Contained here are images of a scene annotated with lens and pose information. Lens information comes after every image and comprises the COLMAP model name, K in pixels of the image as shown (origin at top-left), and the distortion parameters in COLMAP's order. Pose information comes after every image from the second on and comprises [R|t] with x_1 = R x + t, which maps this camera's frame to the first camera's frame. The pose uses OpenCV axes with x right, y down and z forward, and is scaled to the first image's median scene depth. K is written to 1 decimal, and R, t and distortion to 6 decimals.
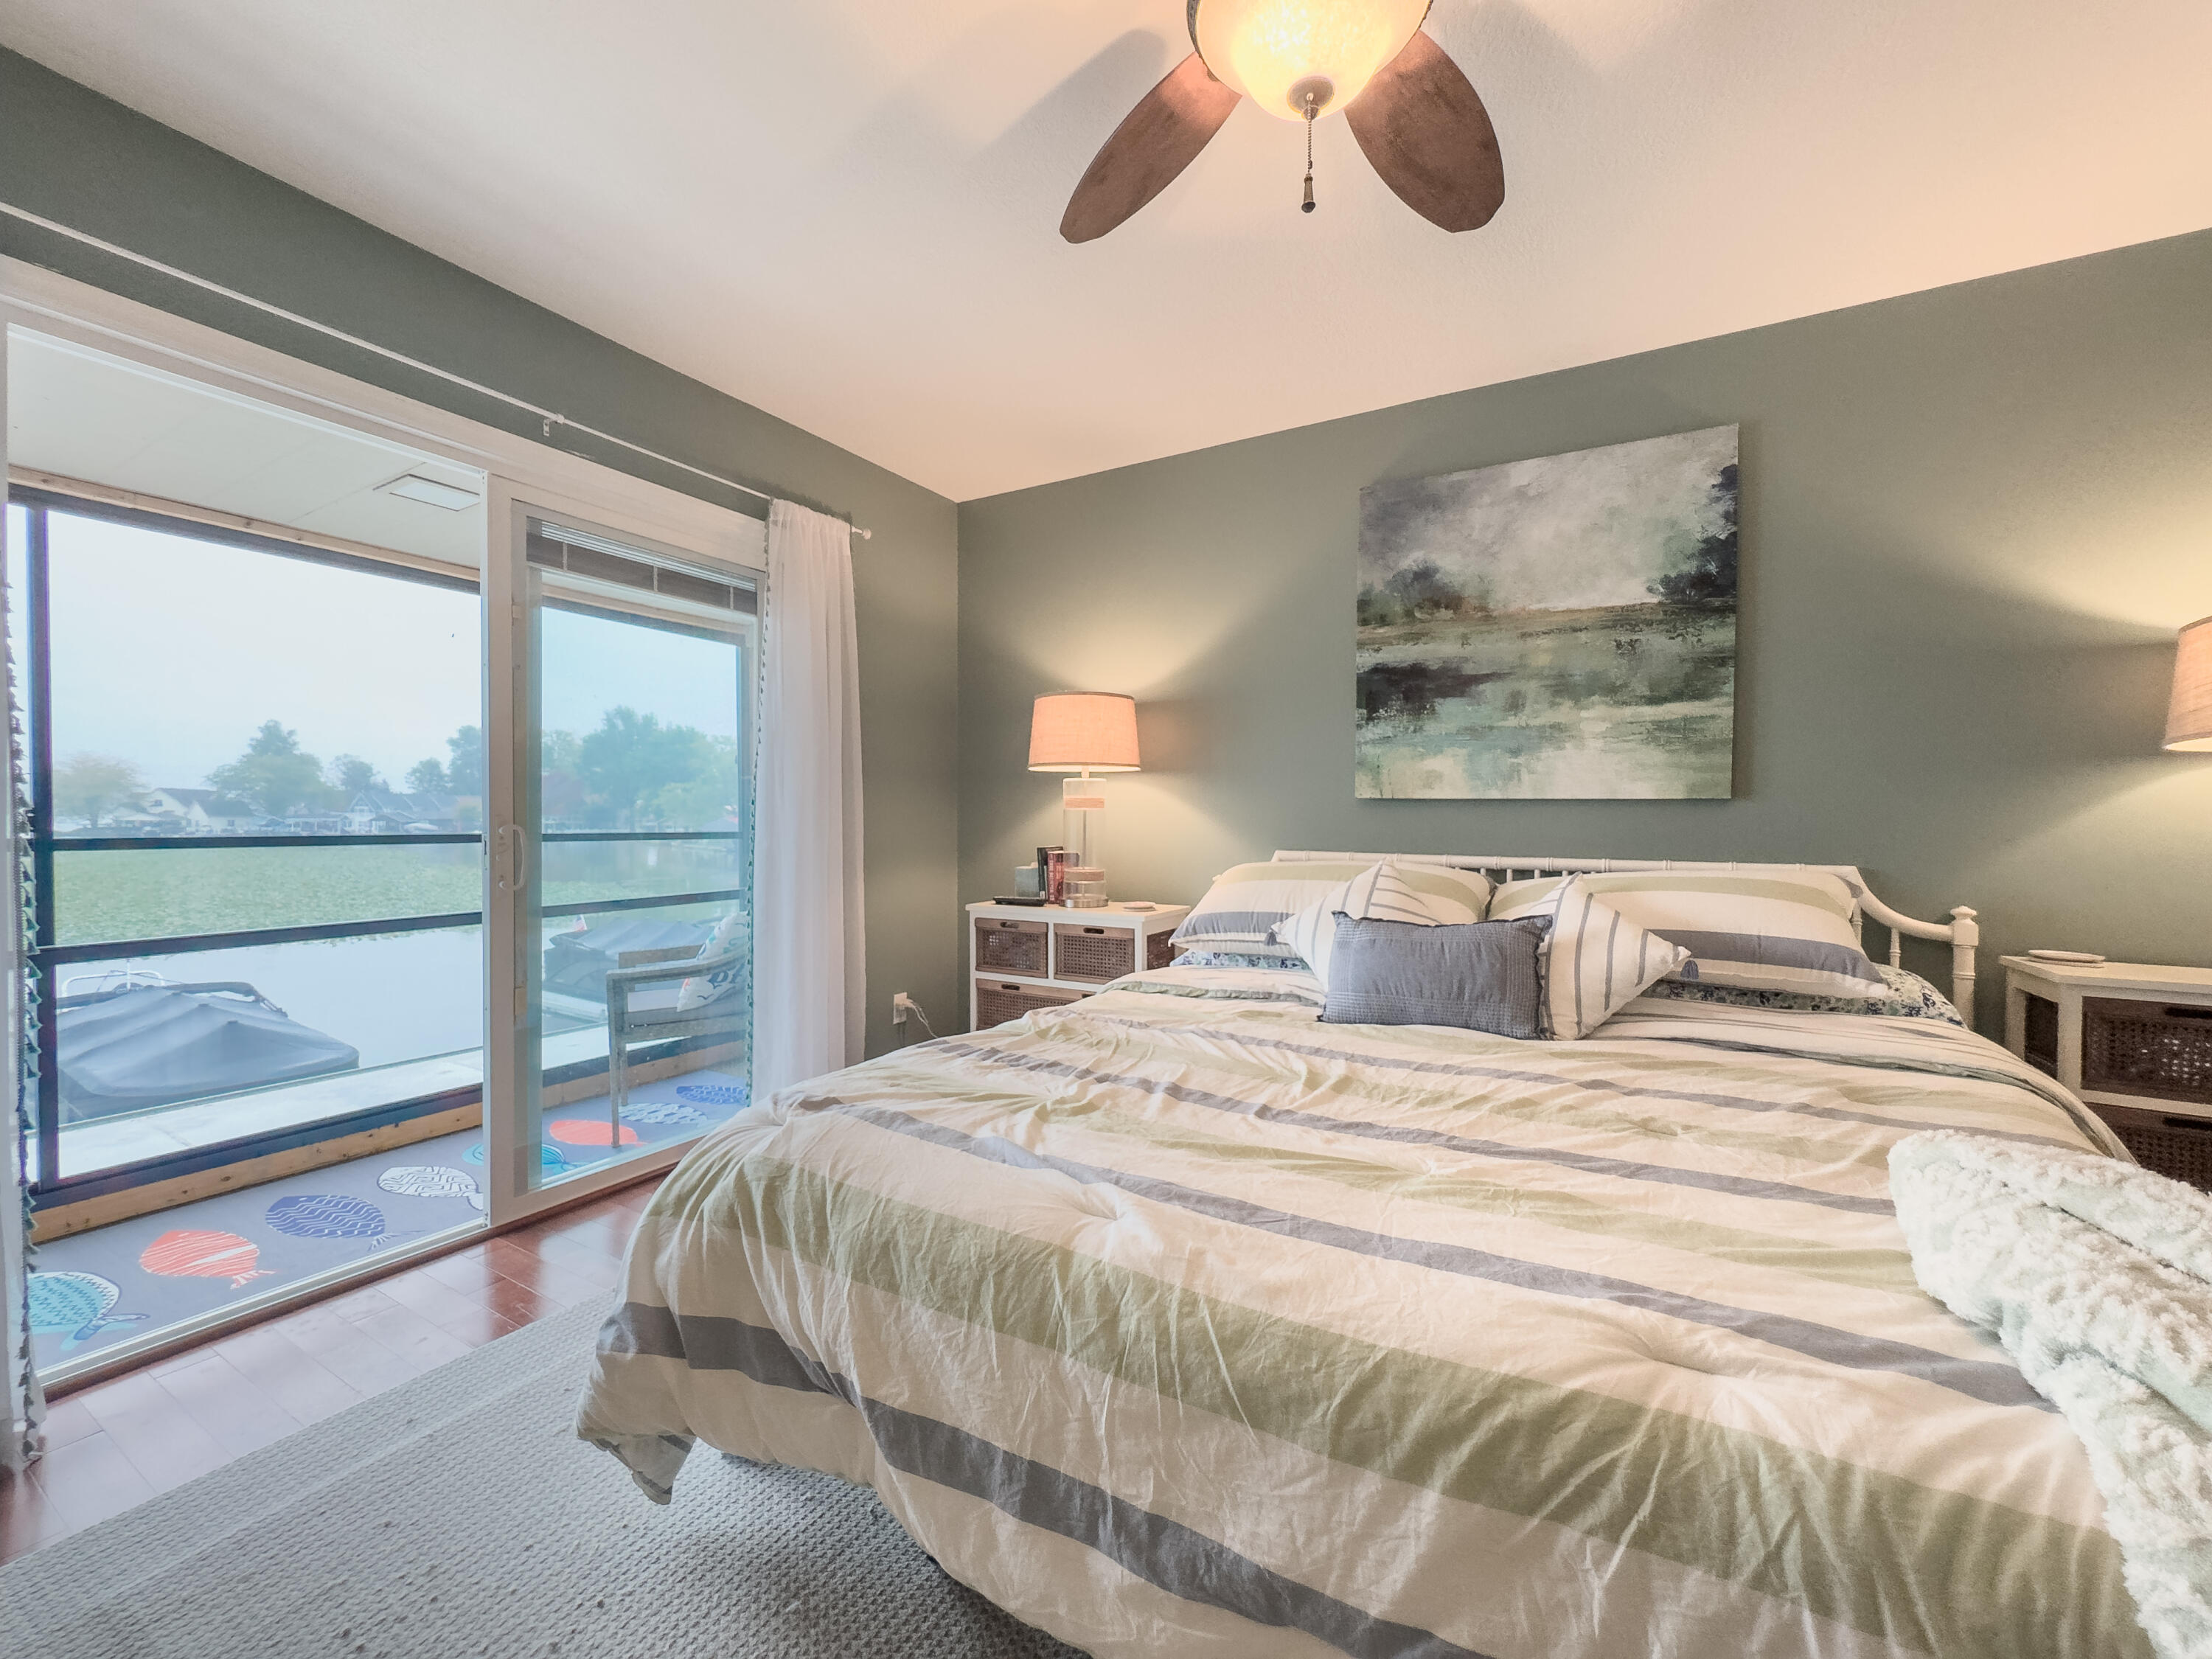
lens RADIAL K [[891.9, 0, 1104.1], [0, 891.9, 832.3], [0, 0, 1]] dist [-0.007622, 0.002191]
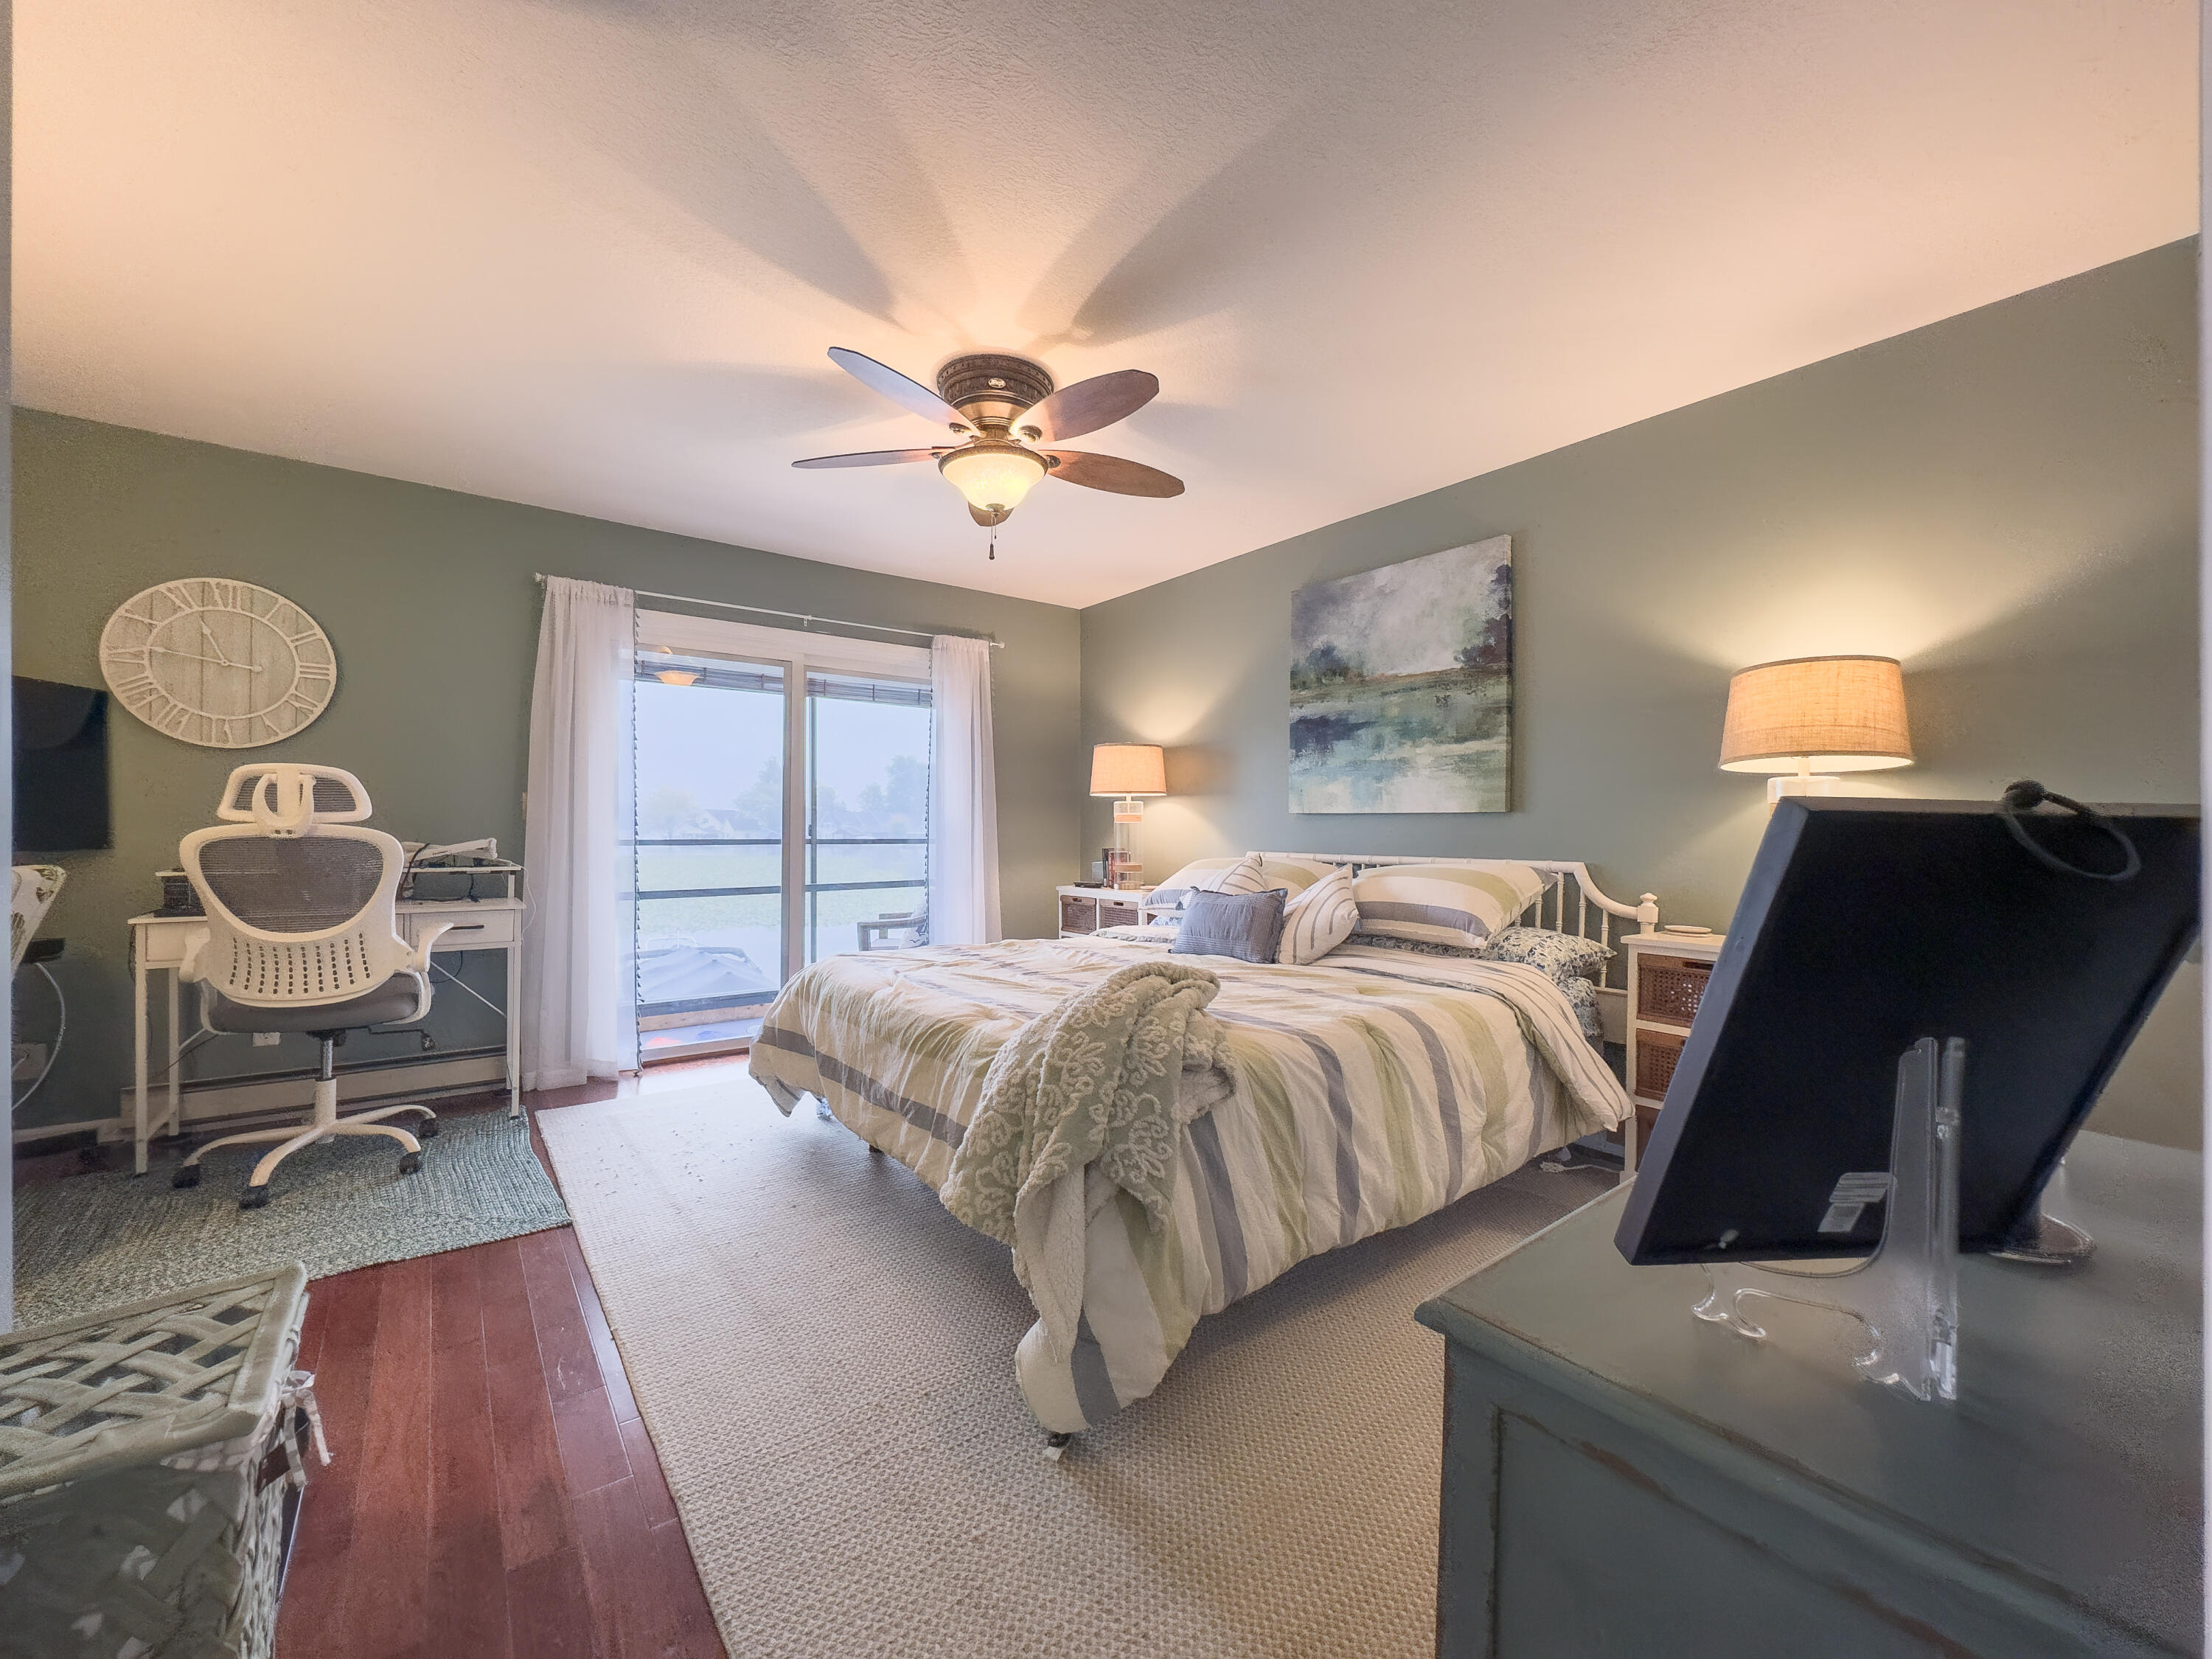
lens RADIAL K [[891.9, 0, 1100.5], [0, 891.9, 826.8], [0, 0, 1]] dist [-0.007622, 0.002191]
pose [[0.920446, -0.003132, -0.390858, 0.599455], [-0.005242, 0.999779, -0.020357, 0.013488], [0.390835, 0.020786, 0.920226, -0.425620]]
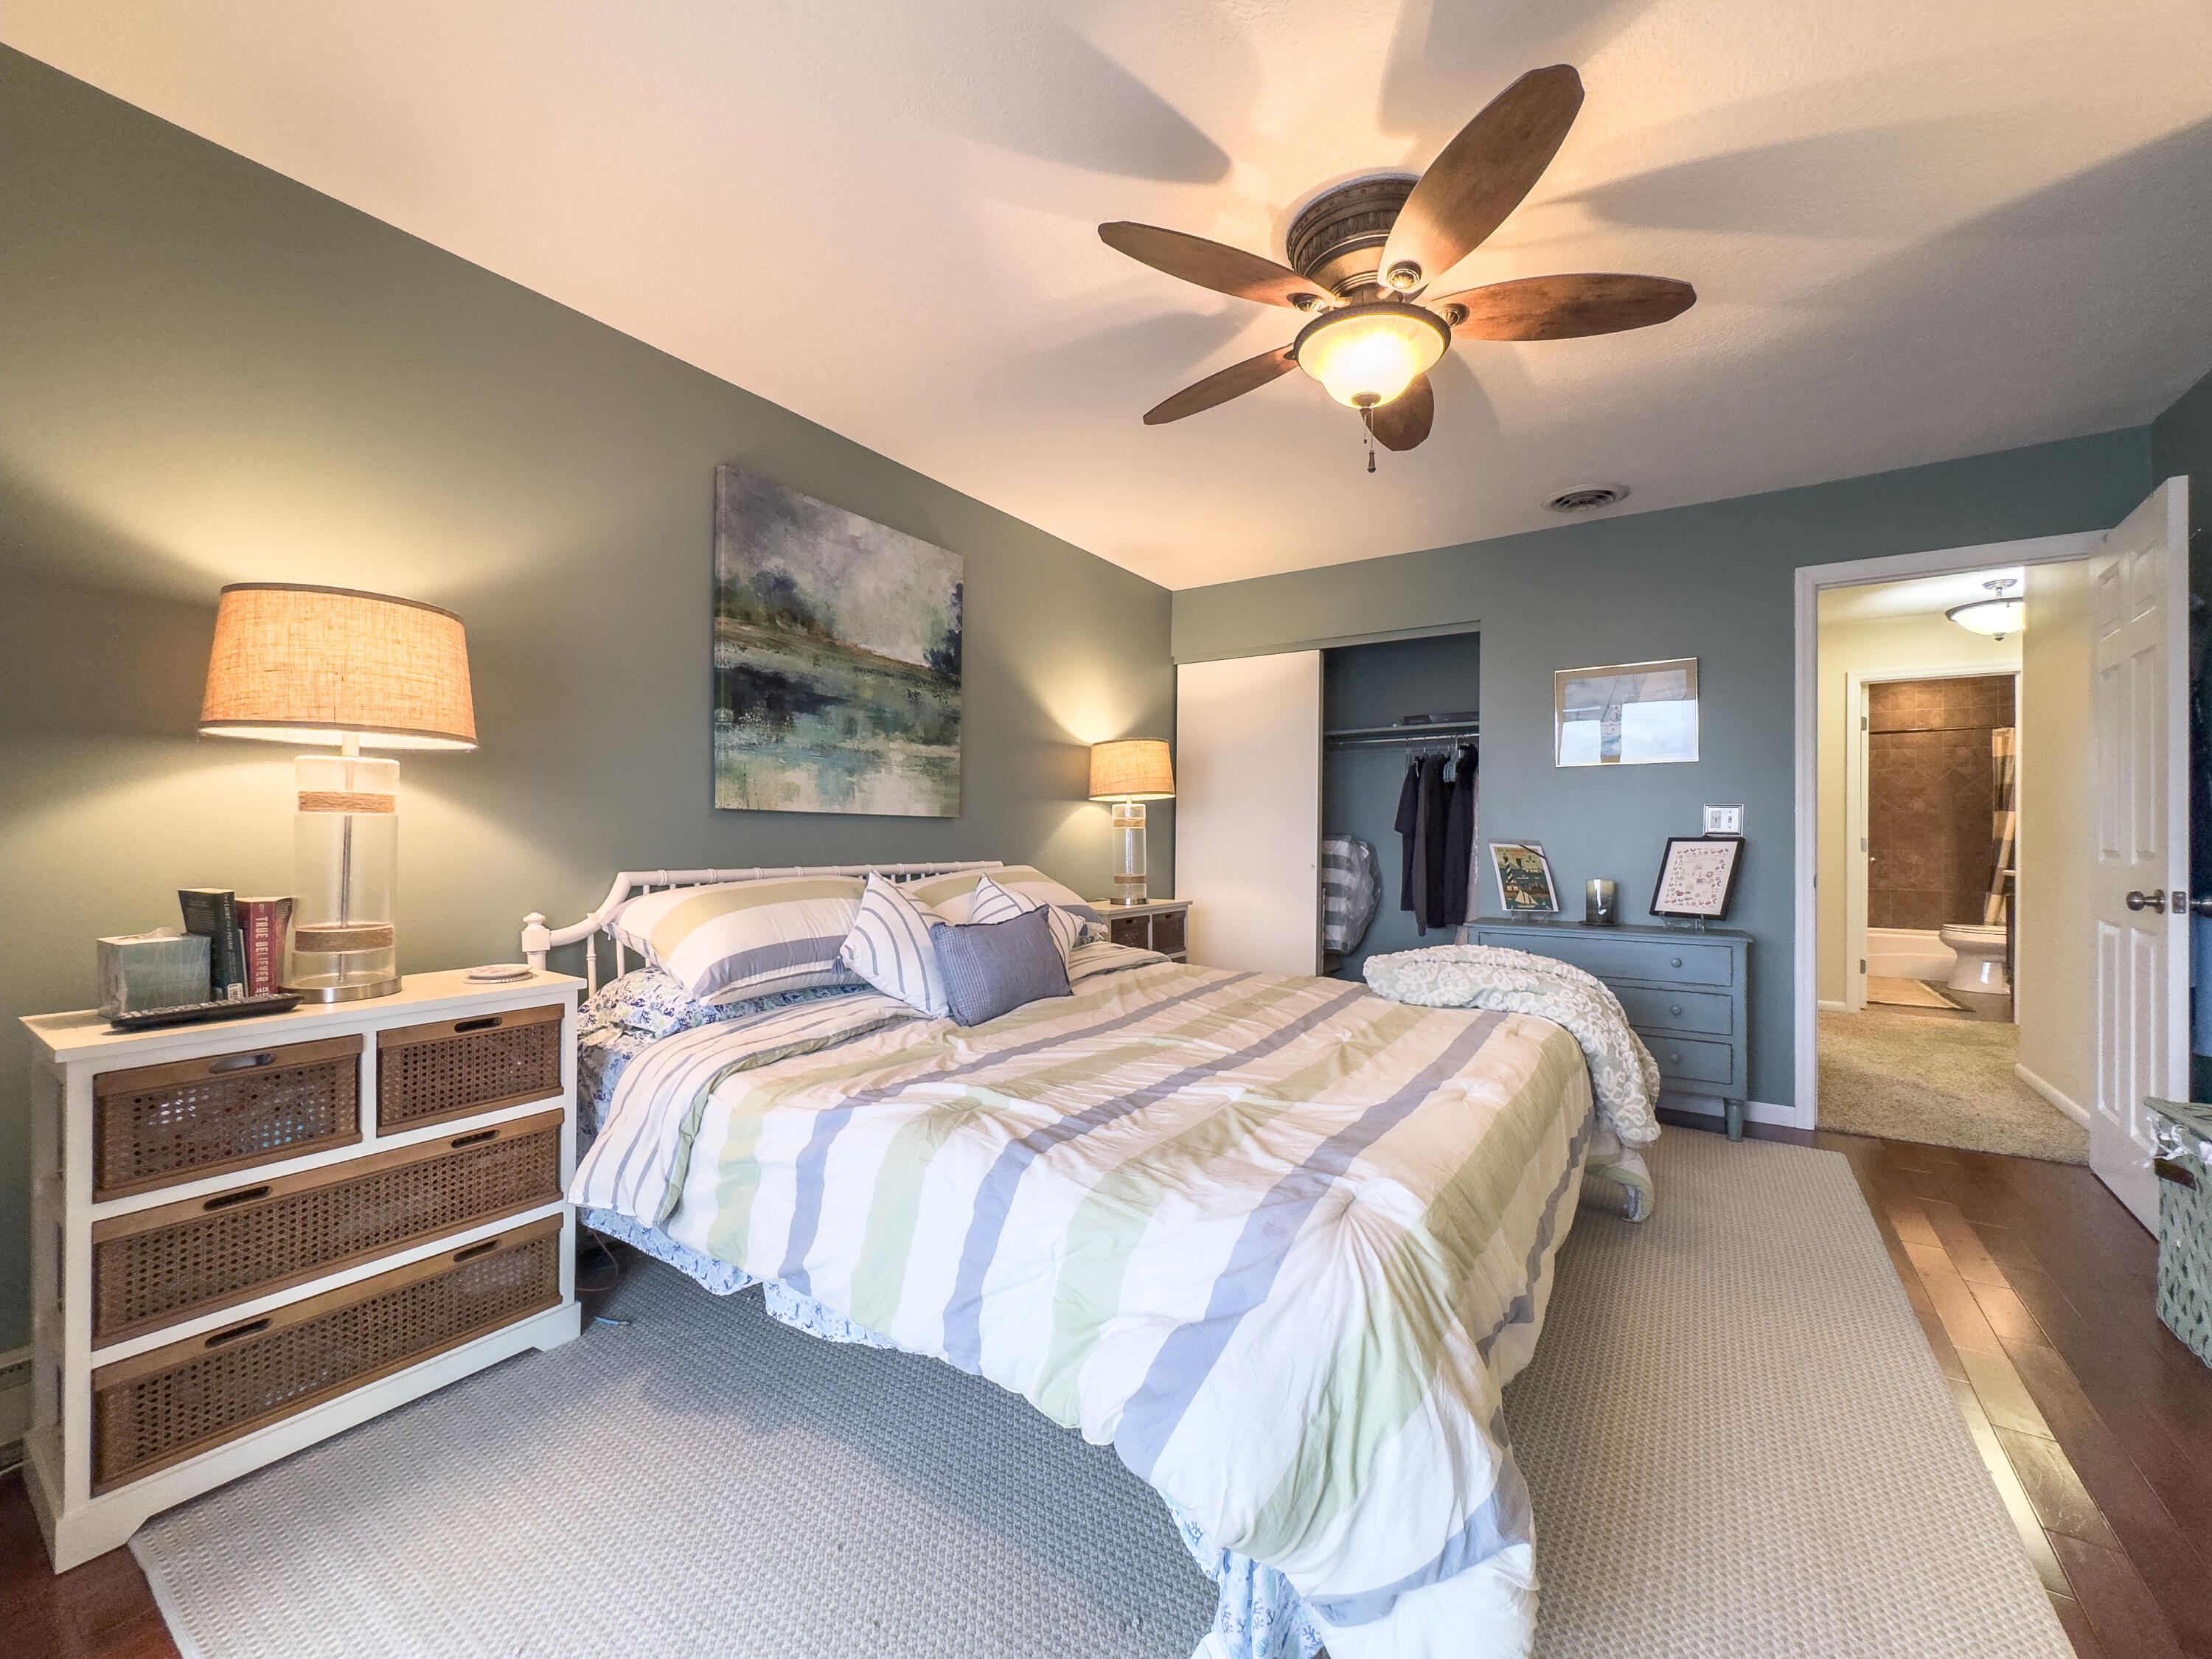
lens RADIAL K [[891.9, 0, 1107.4], [0, 891.9, 826.9], [0, 0, 1]] dist [-0.007622, 0.002191]
pose [[0.057978, 0.002223, 0.998315, -0.630070], [0.008072, 0.999964, -0.002695, -0.015348], [-0.998285, 0.008215, 0.057958, 0.611324]]
